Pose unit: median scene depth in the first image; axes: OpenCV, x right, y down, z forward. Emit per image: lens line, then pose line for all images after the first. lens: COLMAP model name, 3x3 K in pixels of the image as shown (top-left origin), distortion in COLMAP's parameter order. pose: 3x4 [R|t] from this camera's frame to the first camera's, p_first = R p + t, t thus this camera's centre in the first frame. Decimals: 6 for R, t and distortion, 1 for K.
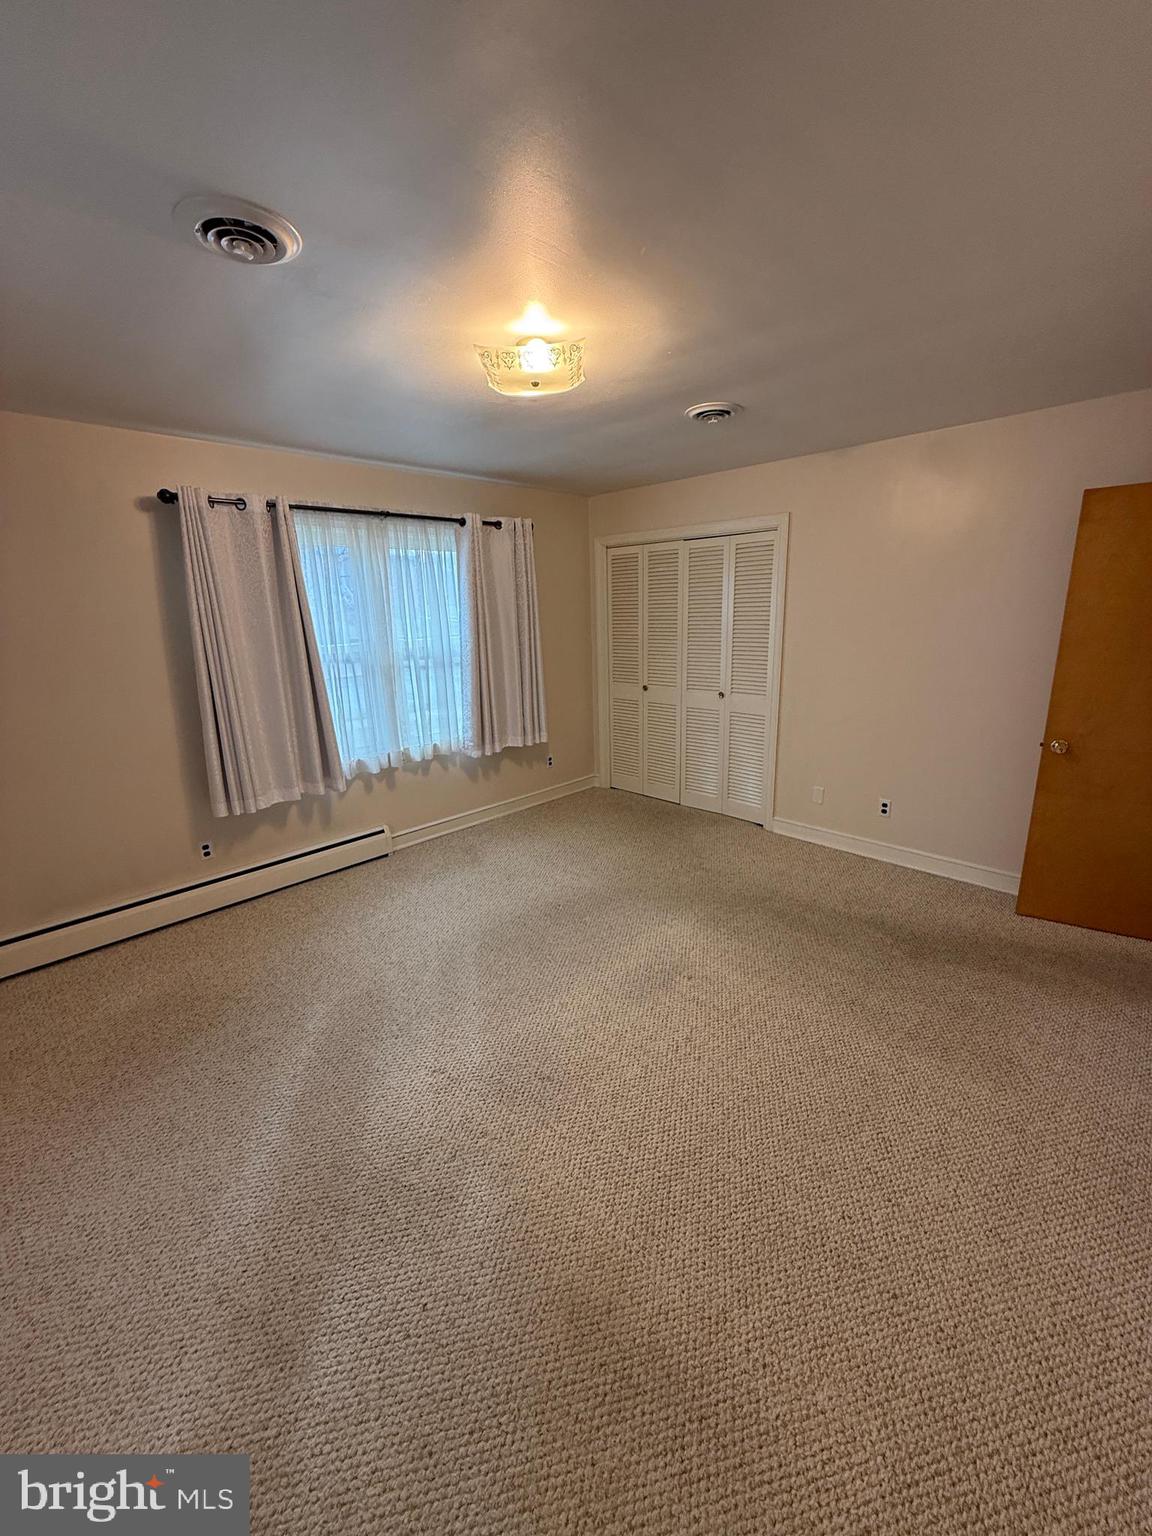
lens RADIAL K [[612.9, 0, 576.0], [0, 612.9, 768.0], [0, 0, 1]] dist [0.001486, -0.000252]
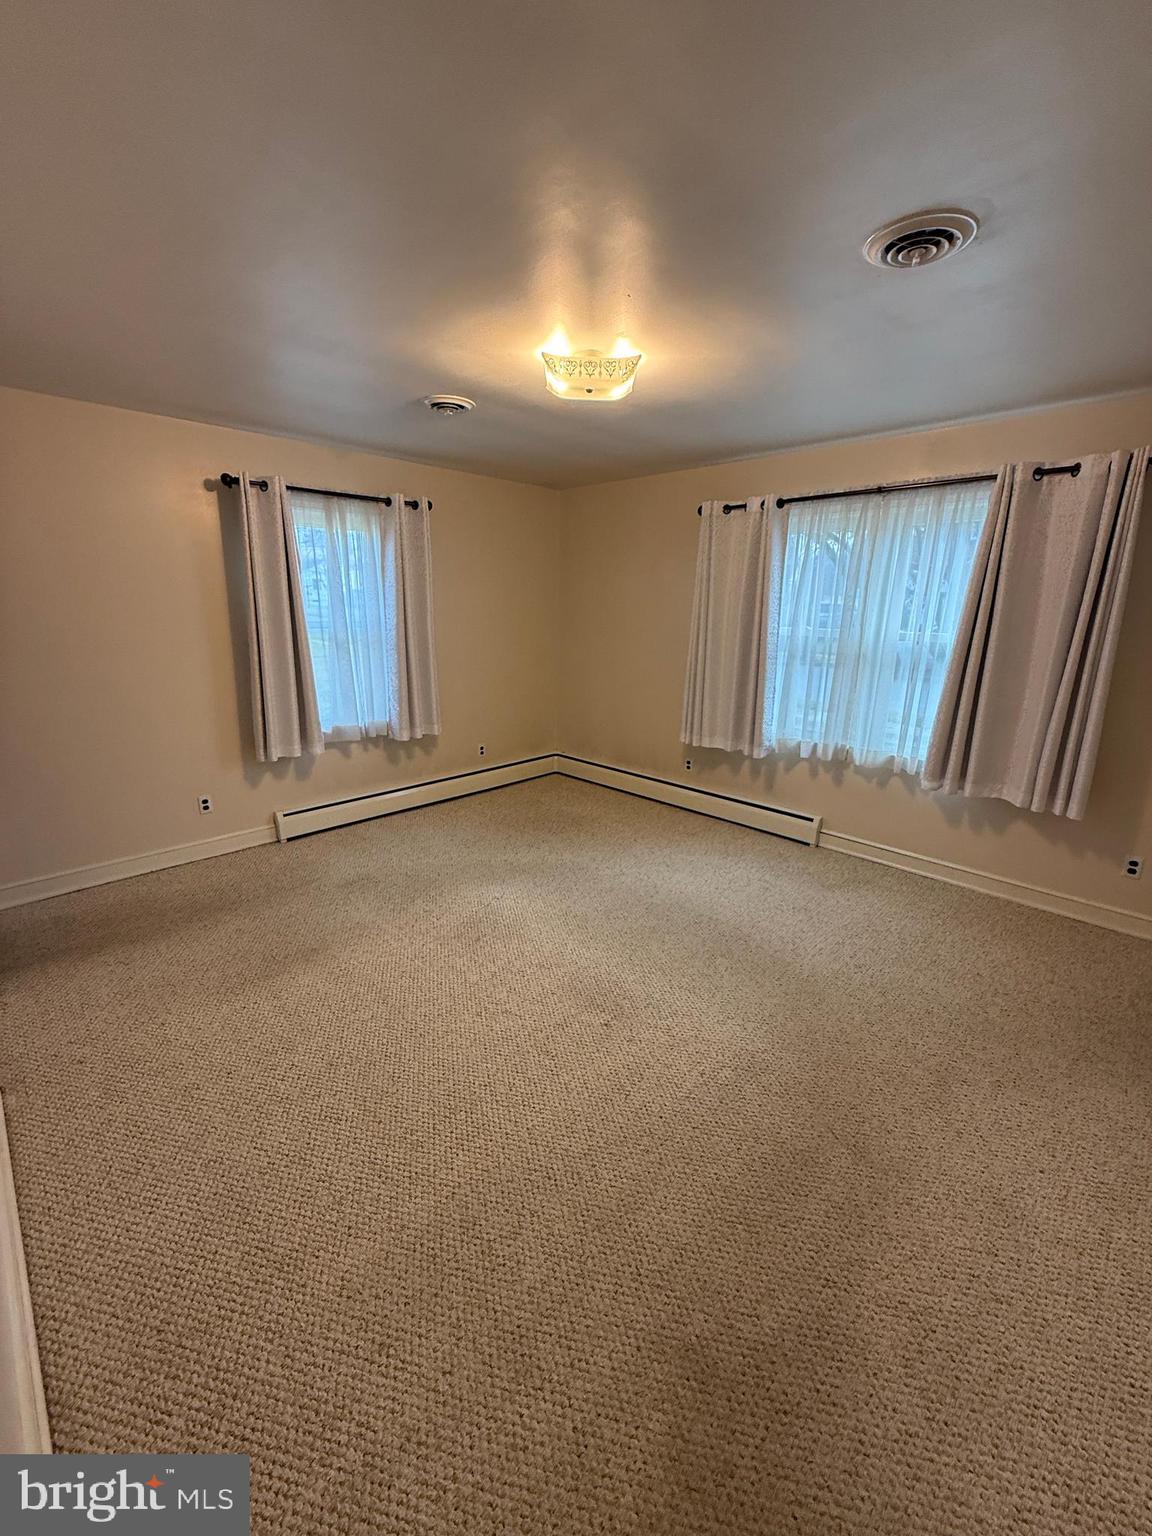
lens RADIAL K [[612.9, 0, 576.0], [0, 612.9, 768.0], [0, 0, 1]] dist [0.001486, -0.000252]
pose [[0.002165, 0.289429, -0.957197, 0.660945], [-0.267661, 0.922442, 0.278314, -0.160952], [0.963511, 0.255602, 0.079466, 0.581361]]
